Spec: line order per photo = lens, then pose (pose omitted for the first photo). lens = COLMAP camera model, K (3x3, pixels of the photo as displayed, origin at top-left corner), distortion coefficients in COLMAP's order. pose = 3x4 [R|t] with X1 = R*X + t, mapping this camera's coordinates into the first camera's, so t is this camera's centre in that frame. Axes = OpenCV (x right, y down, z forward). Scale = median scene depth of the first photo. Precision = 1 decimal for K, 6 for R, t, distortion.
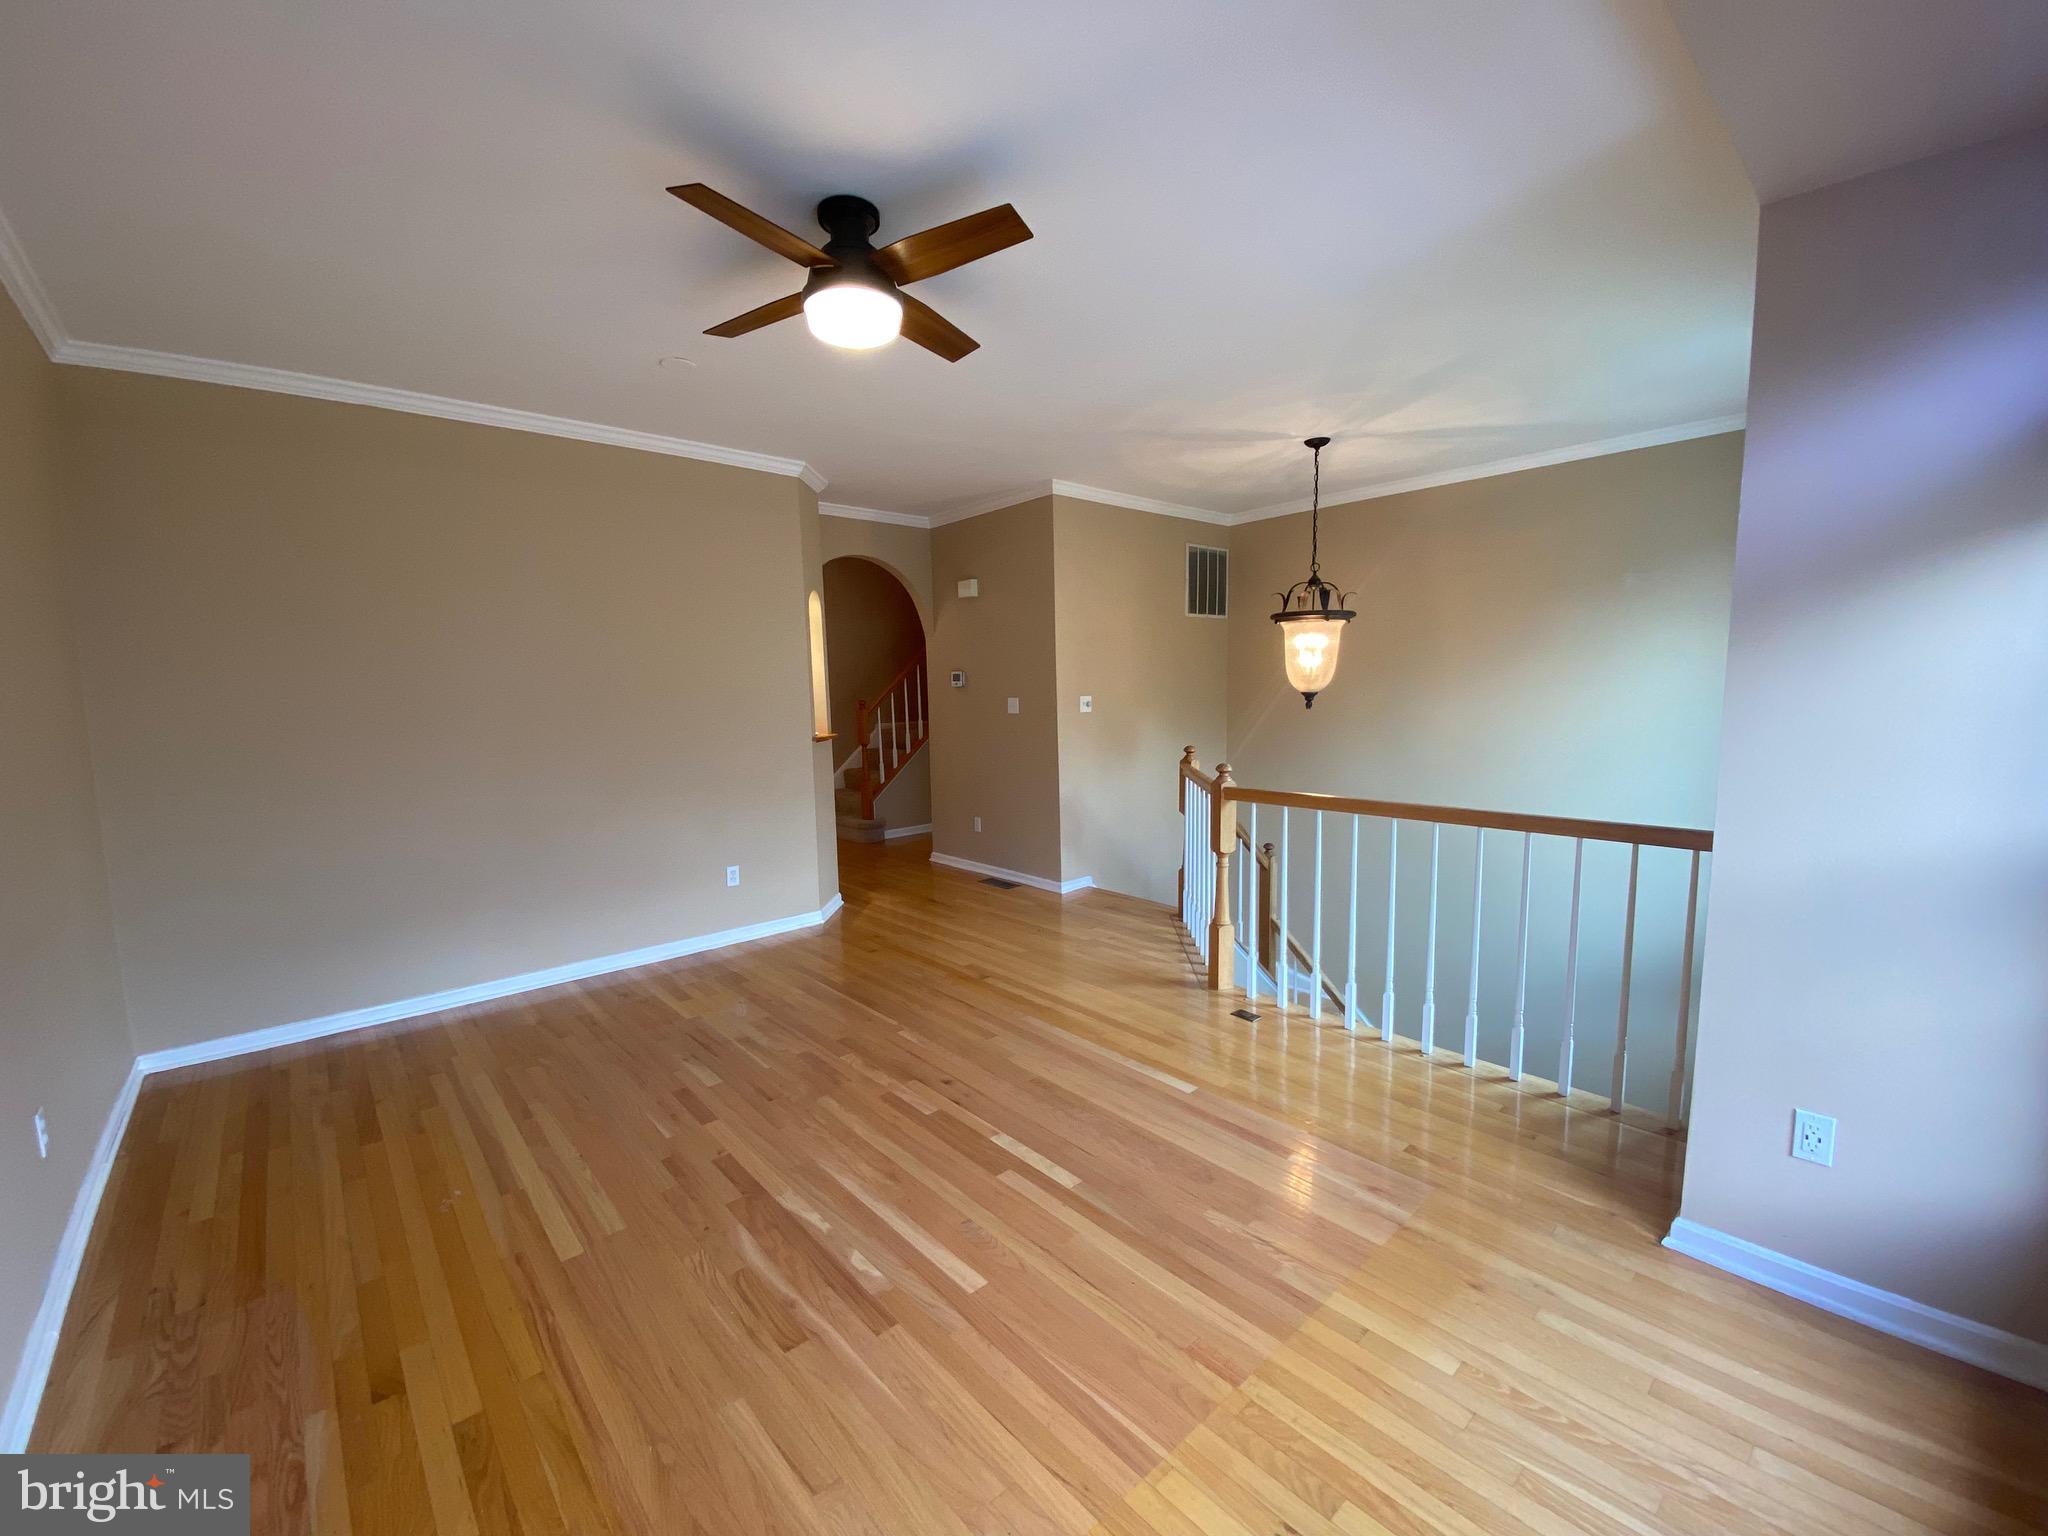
lens RADIAL K [[838.5, 0, 1030.6], [0, 838.5, 775.8], [0, 0, 1]] dist [0.029625, -0.000141]
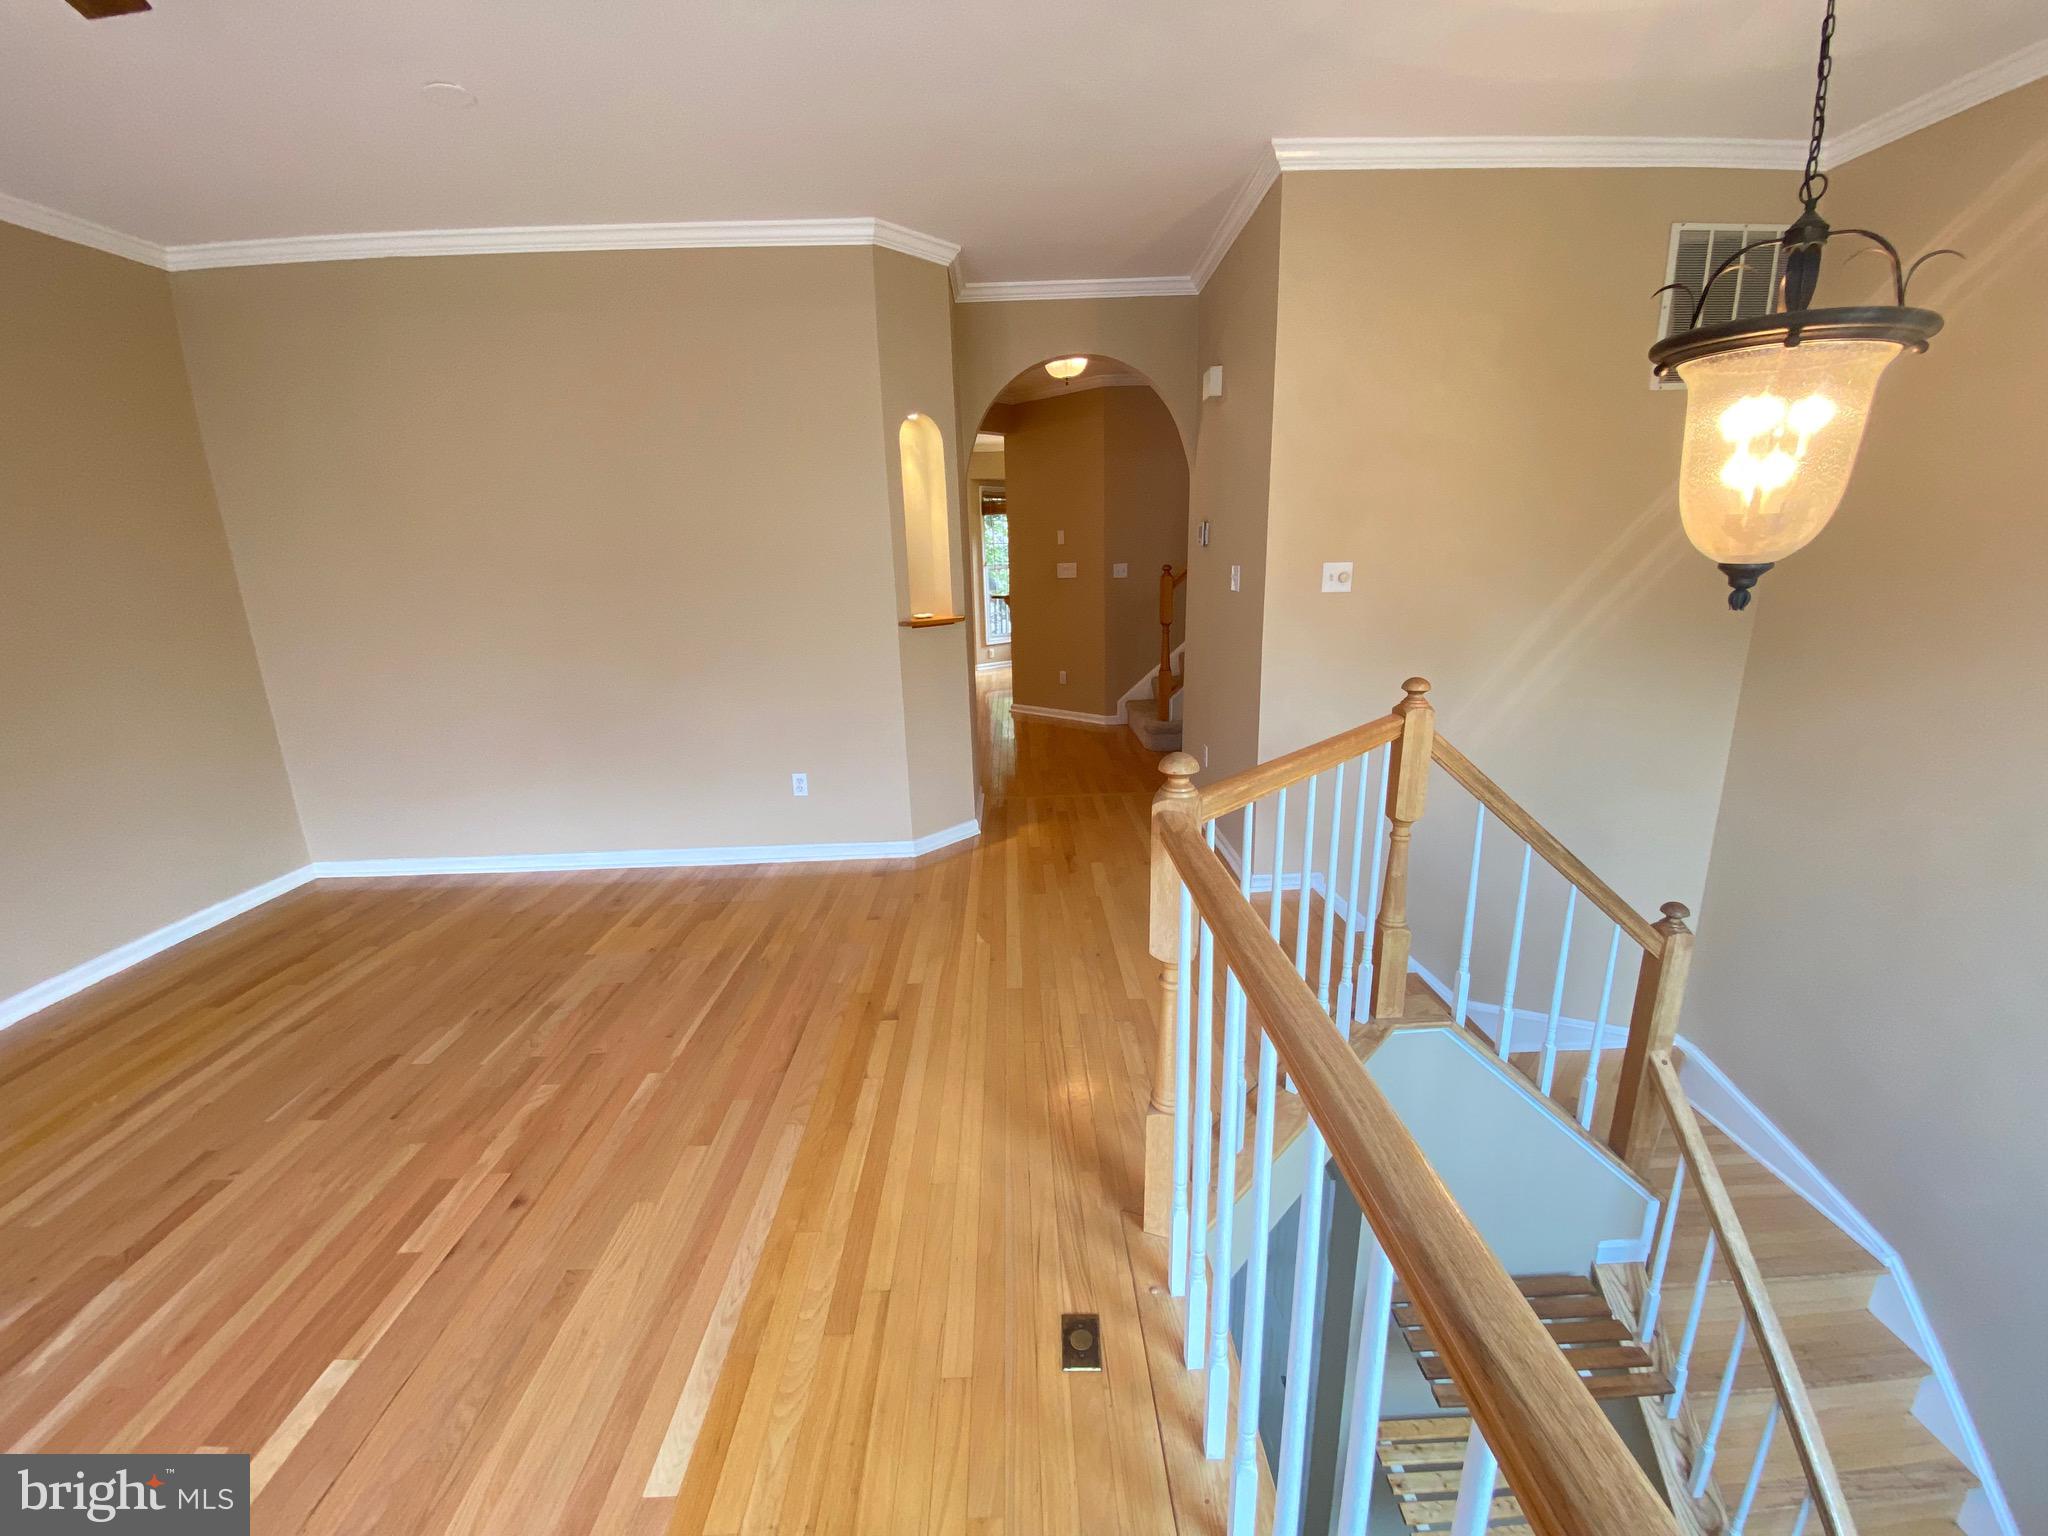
lens RADIAL K [[834.9, 0, 1023.4], [0, 834.9, 776.7], [0, 0, 1]] dist [0.019629, -0.019480]
pose [[0.748140, 0.169168, -0.641614, 0.404484], [-0.053109, 0.979119, 0.196227, -0.075108], [0.661412, -0.112730, 0.741503, 0.605608]]
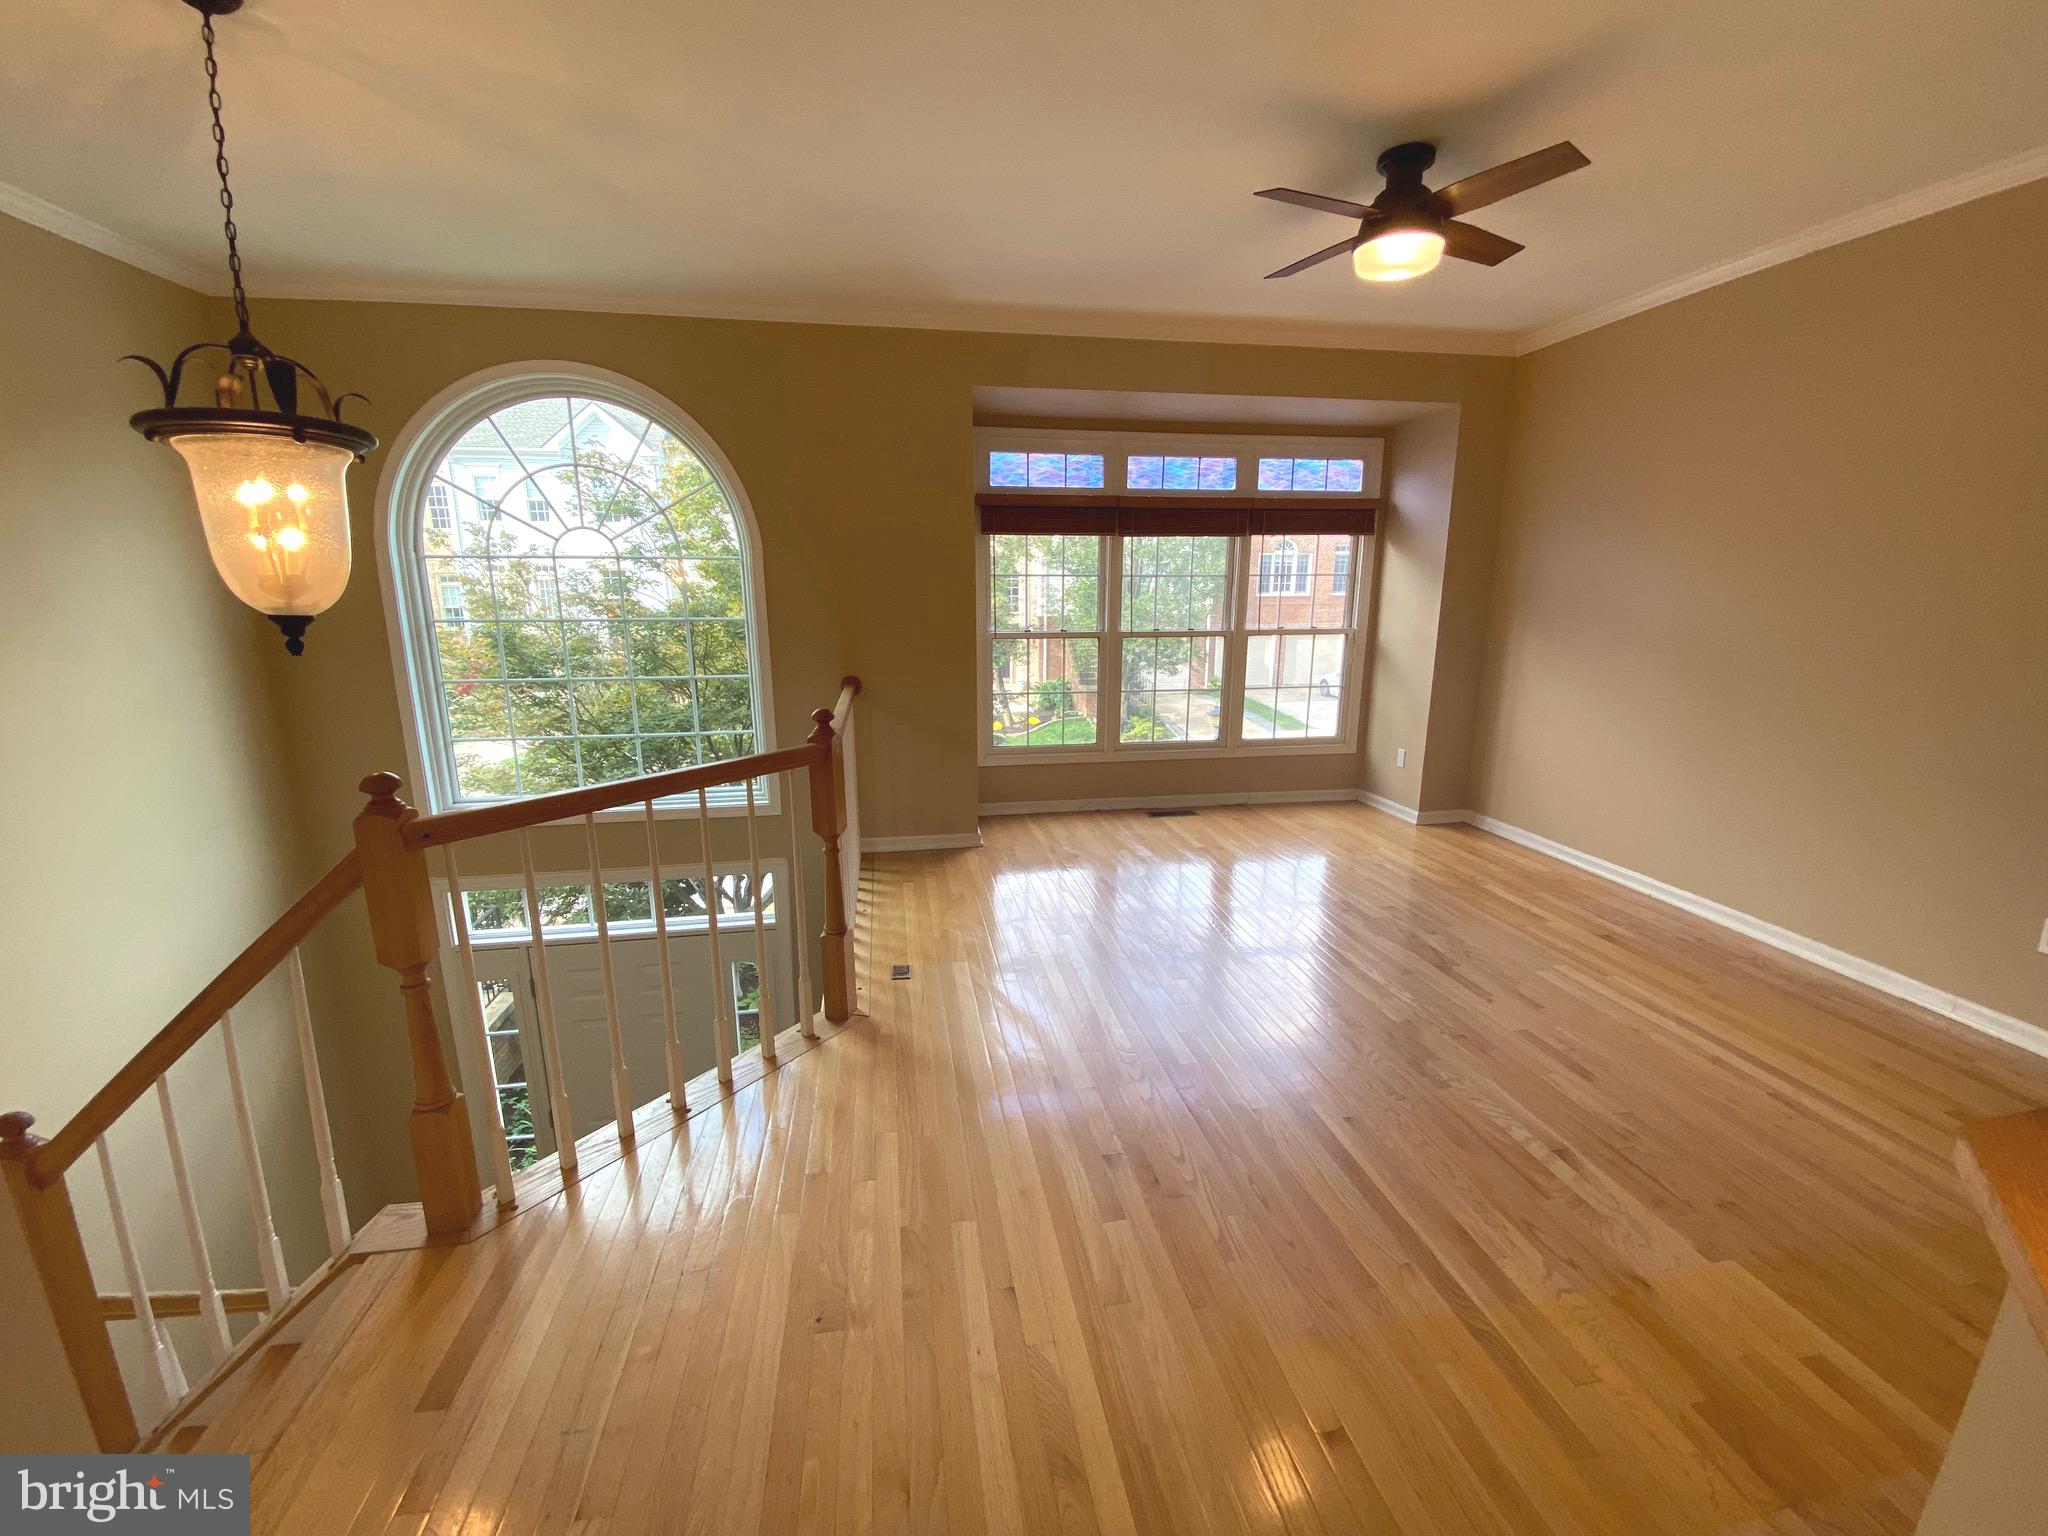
lens RADIAL K [[823.3, 0, 1024.0], [0, 823.3, 768.0], [0, 0, 1]] dist [0.000521, -0.000004]
pose [[-0.839838, -0.102828, 0.533009, -0.252681], [0.071065, 0.952618, 0.295752, -0.145509], [-0.538165, 0.286262, -0.792737, 1.357588]]
